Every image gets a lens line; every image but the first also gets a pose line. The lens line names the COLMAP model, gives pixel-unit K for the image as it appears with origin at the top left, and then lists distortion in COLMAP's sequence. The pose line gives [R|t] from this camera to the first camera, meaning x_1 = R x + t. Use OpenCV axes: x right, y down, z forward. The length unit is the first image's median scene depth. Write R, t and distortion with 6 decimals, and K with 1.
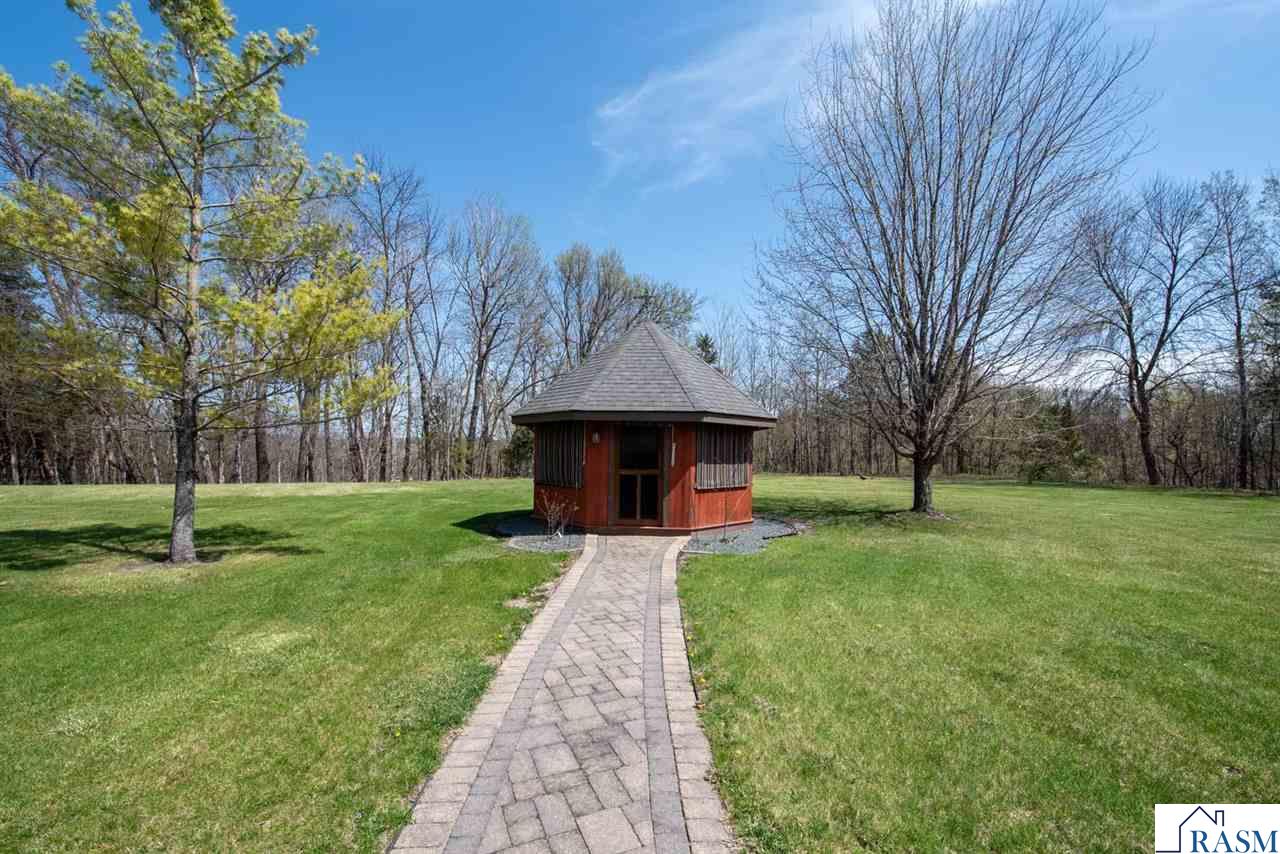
lens RADIAL K [[535.7, 0, 697.4], [0, 535.7, 454.8], [0, 0, 1]] dist [-0.001971, -0.000115]
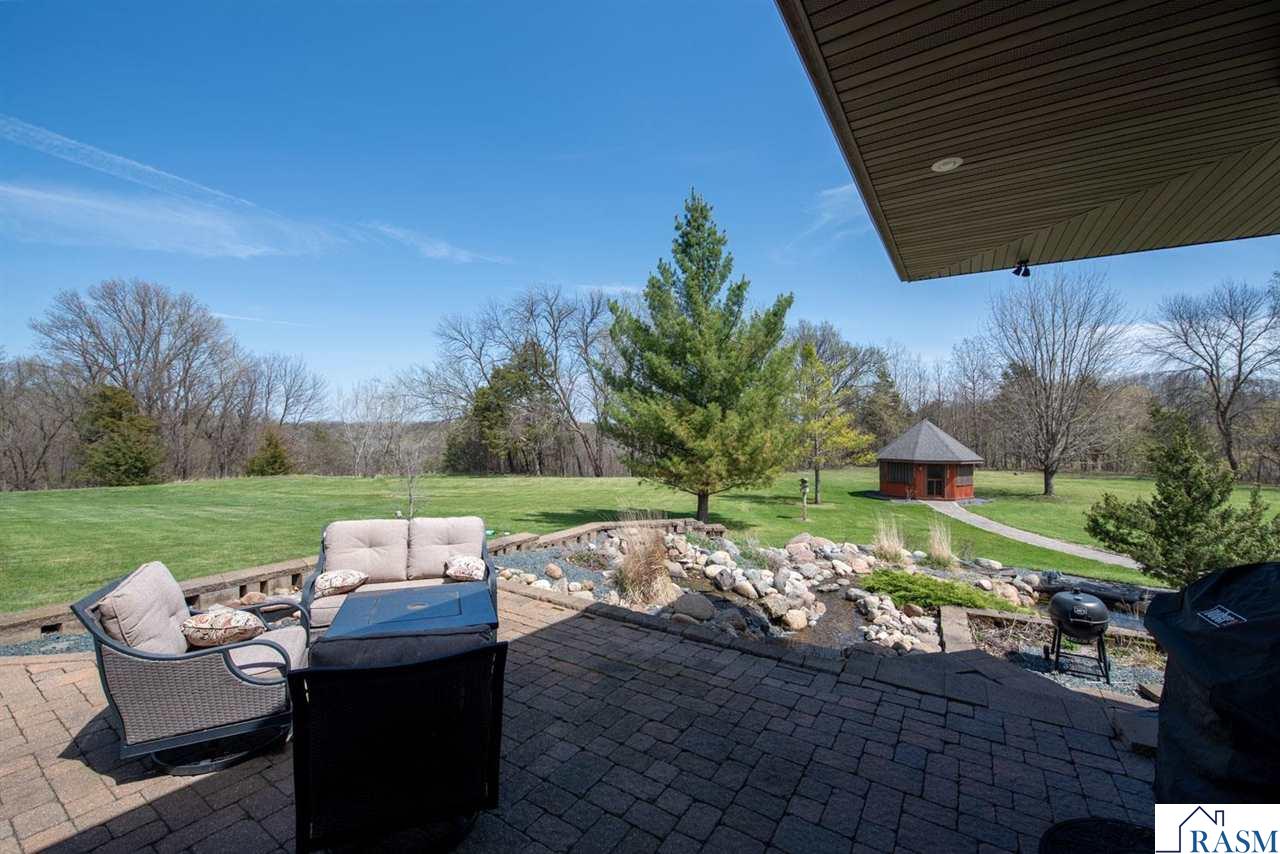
lens RADIAL K [[511.9, 0, 635.8], [0, 511.9, 424.8], [0, 0, 1]] dist [-0.026035, 0.000029]
pose [[0.944996, -0.021237, -0.326392, -0.497116], [0.012634, 0.999515, -0.028458, -0.141213], [0.326838, 0.022769, 0.944806, -1.479843]]
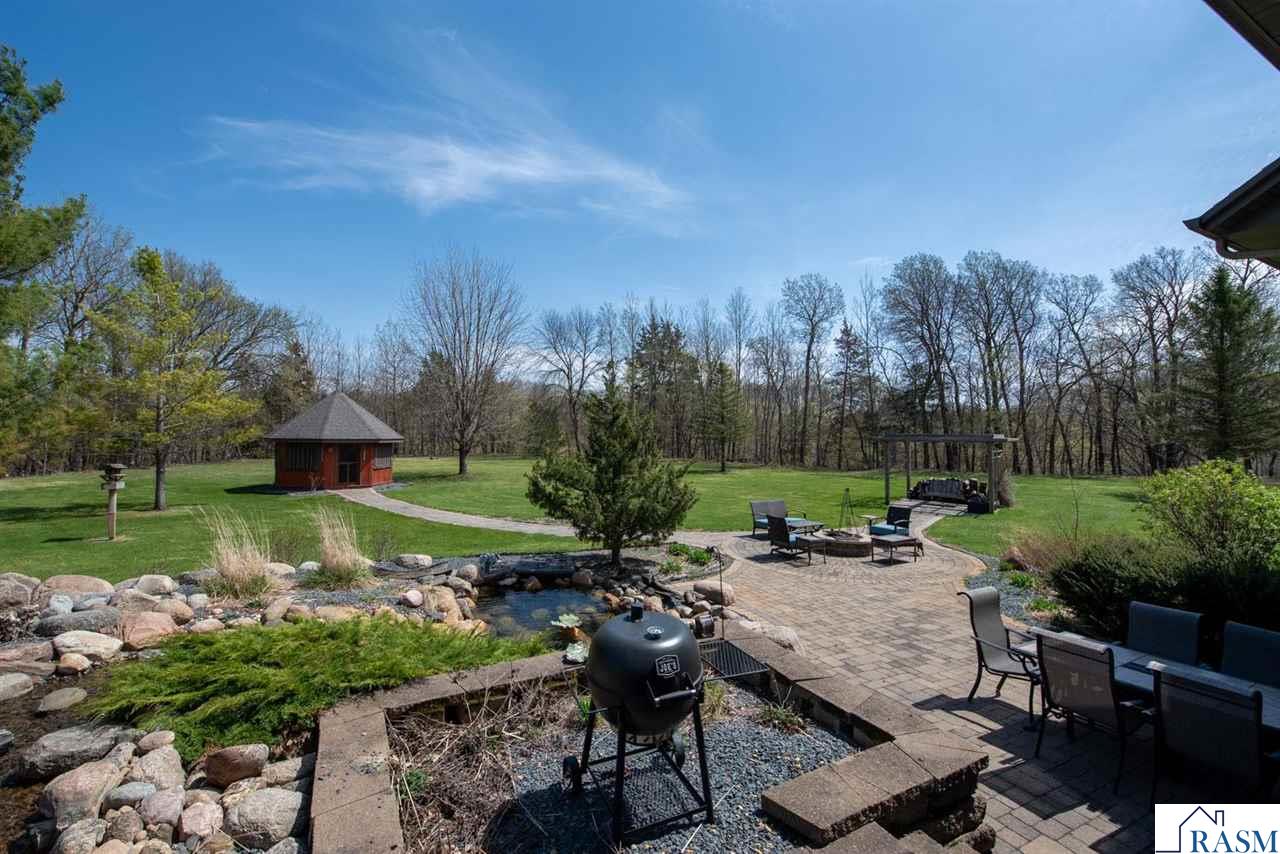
lens RADIAL K [[522.0, 0, 631.8], [0, 522.0, 431.1], [0, 0, 1]] dist [-0.003835, -0.000376]
pose [[0.773077, -0.005171, 0.634291, -0.402675], [0.005532, 0.999984, 0.001411, -0.071231], [-0.634288, 0.002418, 0.773093, -1.091546]]
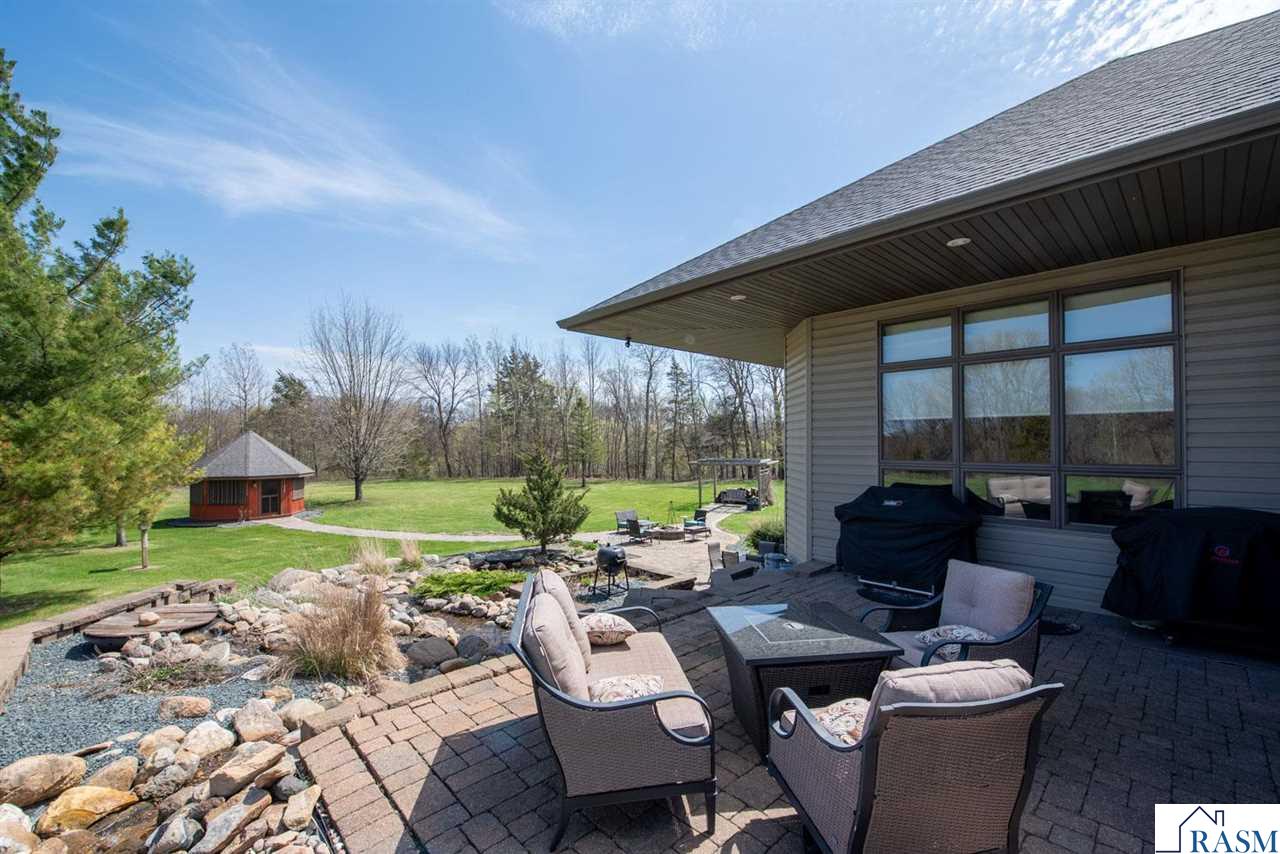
lens RADIAL K [[522.0, 0, 631.8], [0, 522.0, 431.1], [0, 0, 1]] dist [-0.003835, -0.000376]
pose [[0.555444, -0.000939, 0.831554, -0.865069], [0.020217, 0.999719, -0.012374, -0.153538], [-0.831308, 0.023685, 0.555307, -1.378701]]
